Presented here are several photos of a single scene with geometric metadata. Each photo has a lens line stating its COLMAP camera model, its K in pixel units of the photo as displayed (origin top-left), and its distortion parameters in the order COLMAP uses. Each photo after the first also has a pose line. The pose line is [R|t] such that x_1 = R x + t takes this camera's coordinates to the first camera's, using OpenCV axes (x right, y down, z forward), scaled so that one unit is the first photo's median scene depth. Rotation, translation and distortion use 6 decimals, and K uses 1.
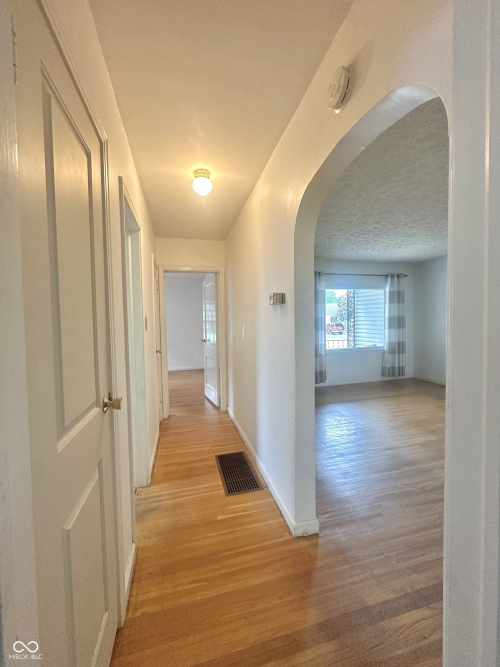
lens RADIAL K [[266.2, 0, 250.9], [0, 266.2, 328.8], [0, 0, 1]] dist [-0.002455, 0.000932]
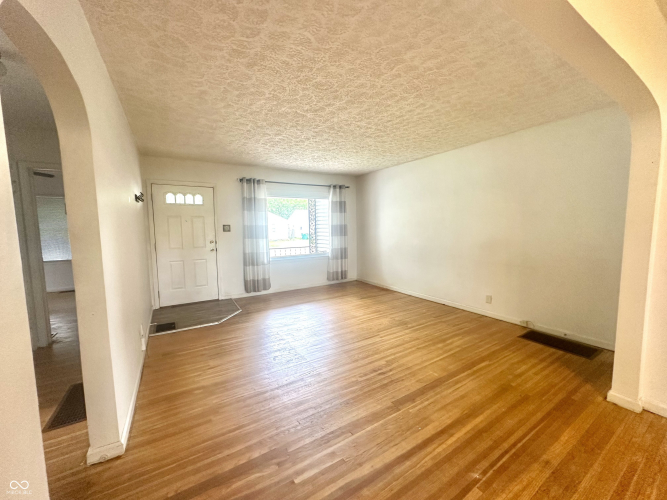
lens RADIAL K [[266.2, 0, 332.0], [0, 266.2, 247.3], [0, 0, 1]] dist [-0.002455, 0.000932]
pose [[0.958979, -0.018863, 0.282847, 0.215300], [0.005070, 0.998765, 0.049415, -0.009212], [-0.283430, -0.045954, 0.957891, -0.032419]]
